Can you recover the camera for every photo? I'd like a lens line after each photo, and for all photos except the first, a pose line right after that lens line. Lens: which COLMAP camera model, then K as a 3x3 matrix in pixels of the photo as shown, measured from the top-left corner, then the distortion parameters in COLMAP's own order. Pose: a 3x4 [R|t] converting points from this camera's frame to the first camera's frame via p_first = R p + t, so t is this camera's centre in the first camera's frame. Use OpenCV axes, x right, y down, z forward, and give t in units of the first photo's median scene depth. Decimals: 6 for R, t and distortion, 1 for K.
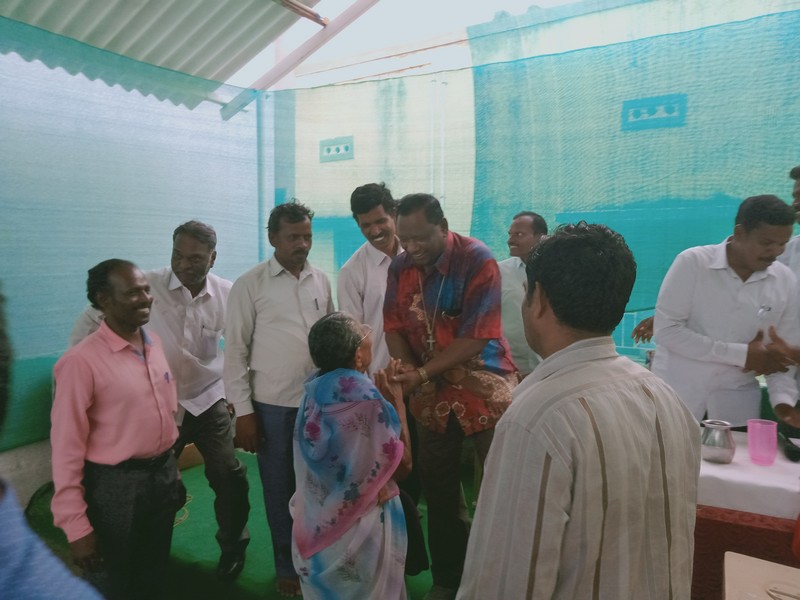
lens RADIAL K [[584.6, 0, 395.9], [0, 584.6, 292.8], [0, 0, 1]] dist [-0.032705, 0.038943]
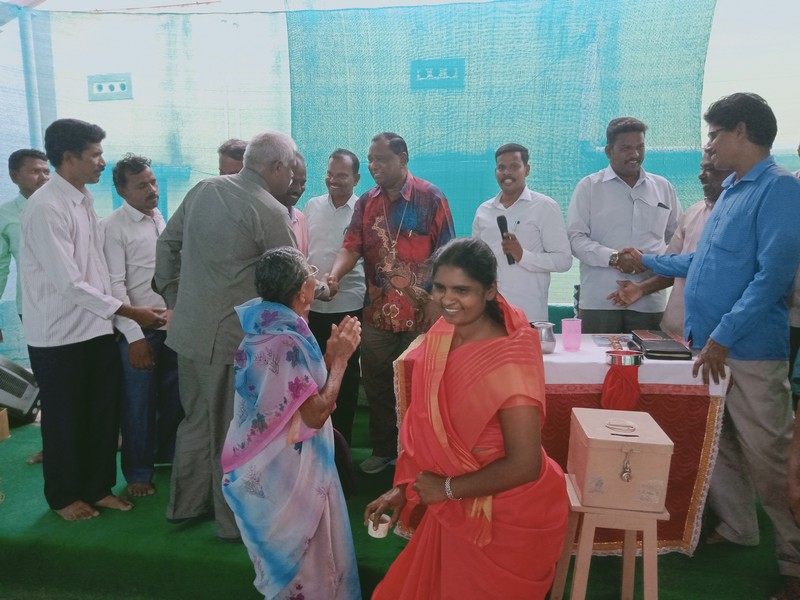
lens RADIAL K [[580.1, 0, 393.1], [0, 580.1, 299.9], [0, 0, 1]] dist [-0.007318, 0.005428]
pose [[0.918394, -0.065940, 0.390134, -0.117843], [0.031770, 0.995121, 0.093405, 0.018352], [-0.394390, -0.073388, 0.916008, -0.022555]]
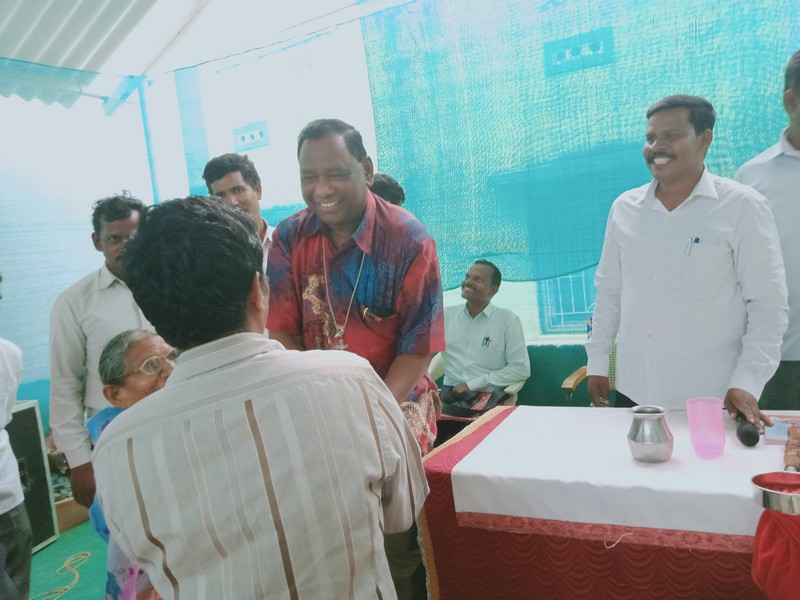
lens RADIAL K [[580.1, 0, 393.1], [0, 580.1, 299.9], [0, 0, 1]] dist [-0.007318, 0.005428]
pose [[0.991731, -0.123914, 0.033389, 0.096445], [0.122579, 0.991675, 0.039432, 0.002577], [-0.037997, -0.035013, 0.998664, 0.114411]]
